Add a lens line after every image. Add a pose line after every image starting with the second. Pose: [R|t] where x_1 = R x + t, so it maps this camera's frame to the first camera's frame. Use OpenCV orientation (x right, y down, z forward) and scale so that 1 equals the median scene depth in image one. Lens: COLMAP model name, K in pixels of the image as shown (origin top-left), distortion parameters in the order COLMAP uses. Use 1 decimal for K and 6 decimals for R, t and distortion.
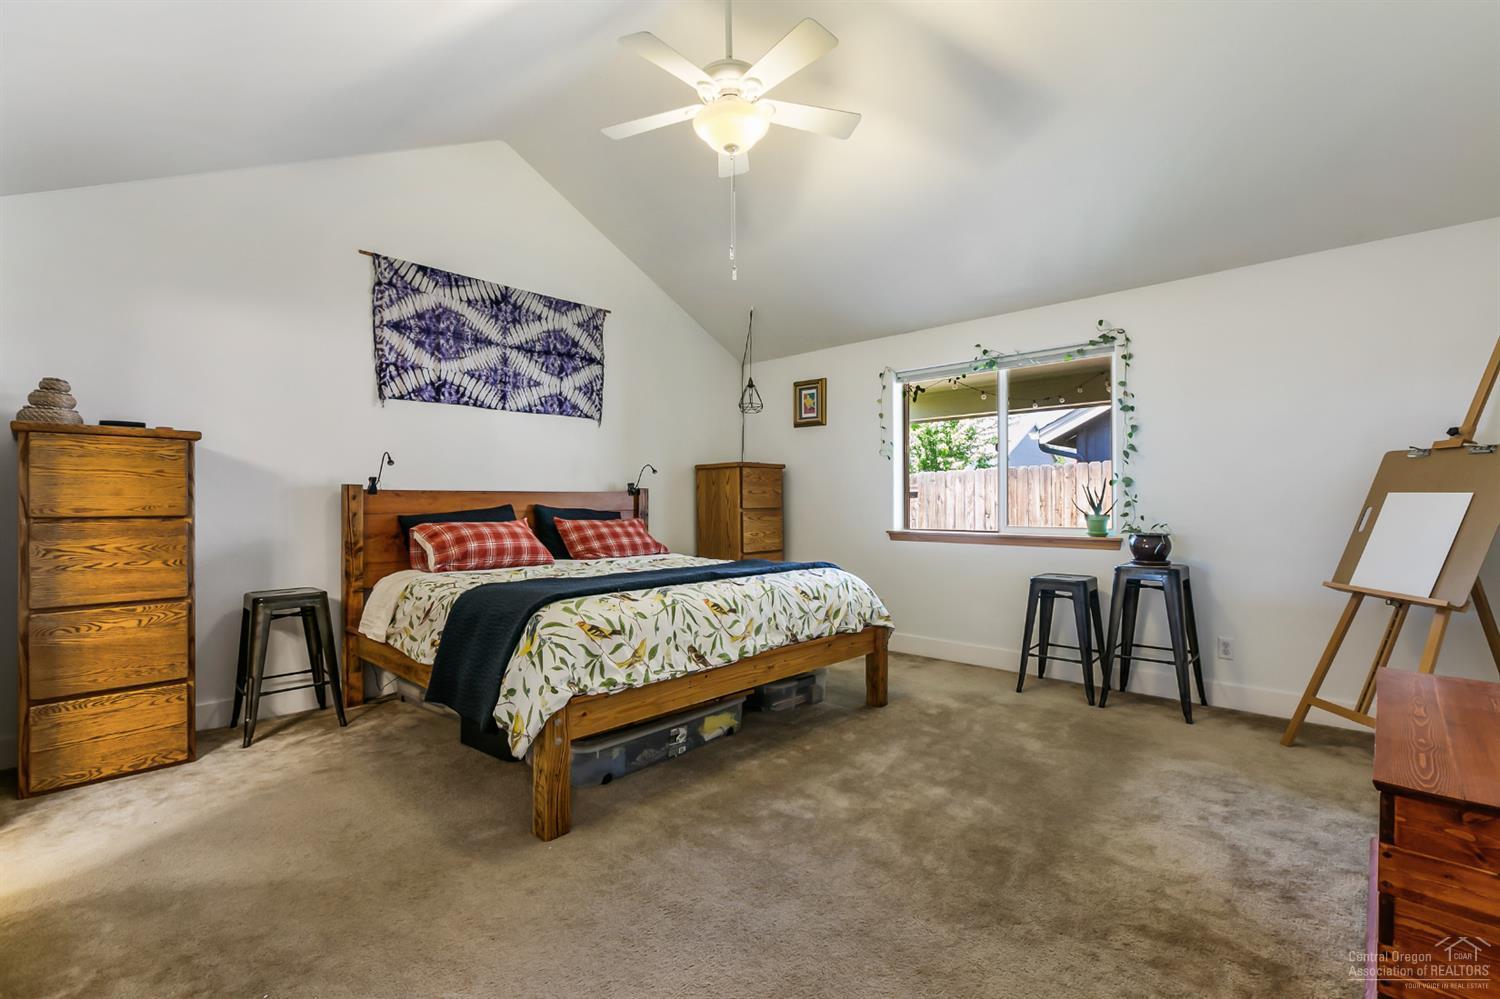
lens RADIAL K [[688.5, 0, 750.0], [0, 688.5, 506.5], [0, 0, 1]] dist [0.003202, 0.000652]
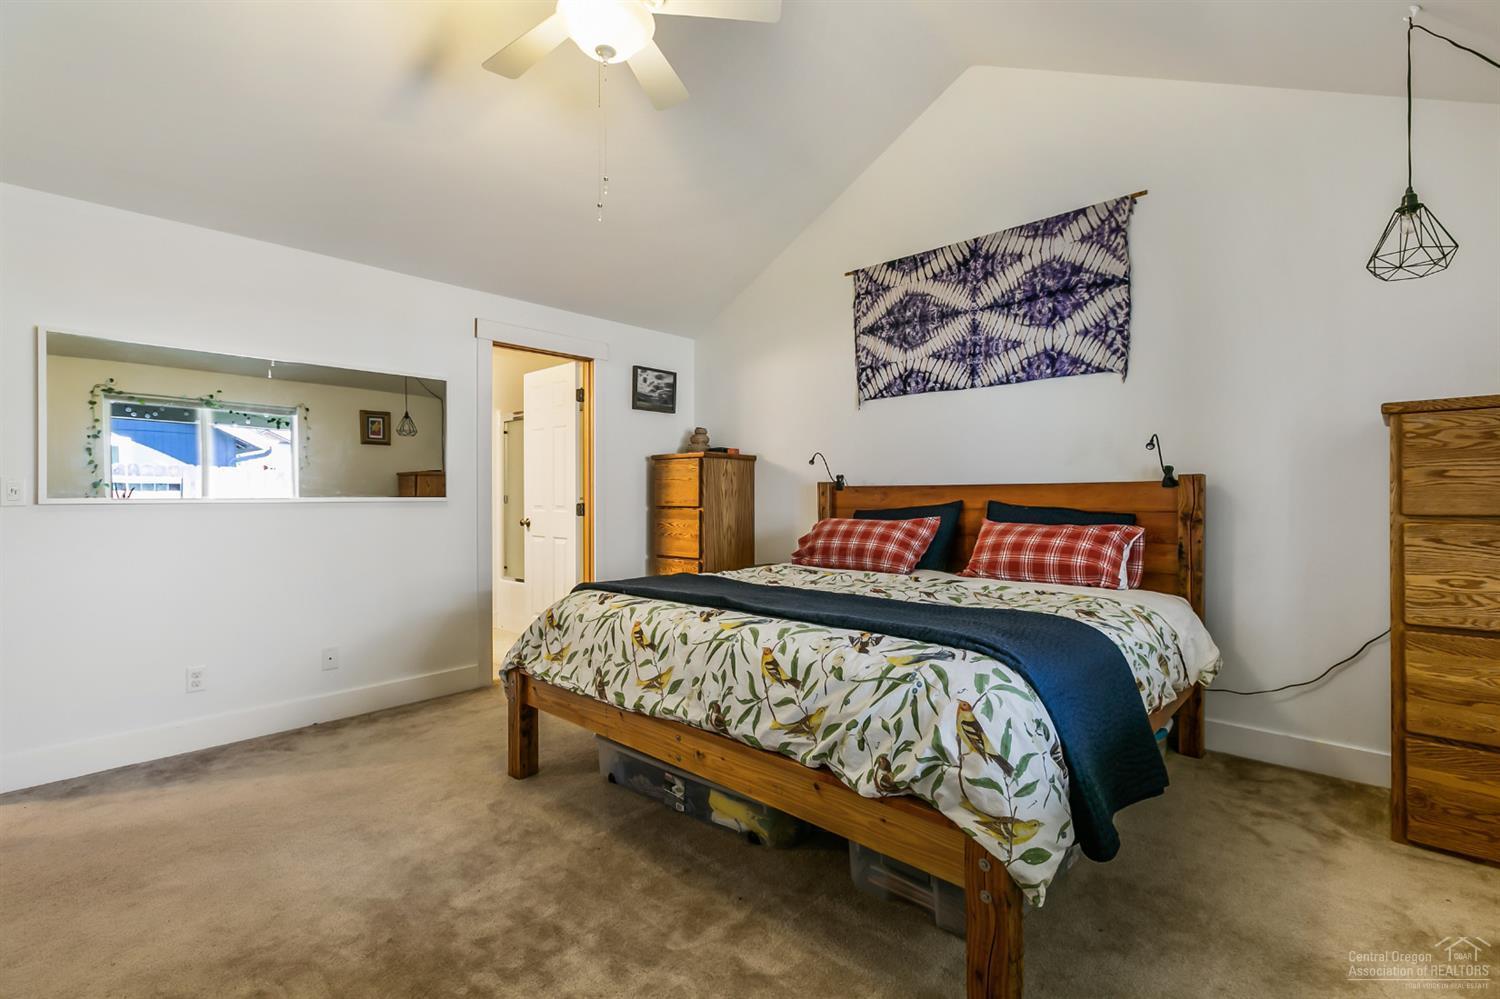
lens RADIAL K [[688.5, 0, 749.3], [0, 688.5, 494.3], [0, 0, 1]] dist [0.003202, 0.000652]
pose [[-0.011627, 0.002038, -0.999930, 0.489830], [-0.003503, 0.999992, 0.002079, -0.011605], [0.999926, 0.003527, -0.011619, 0.751116]]
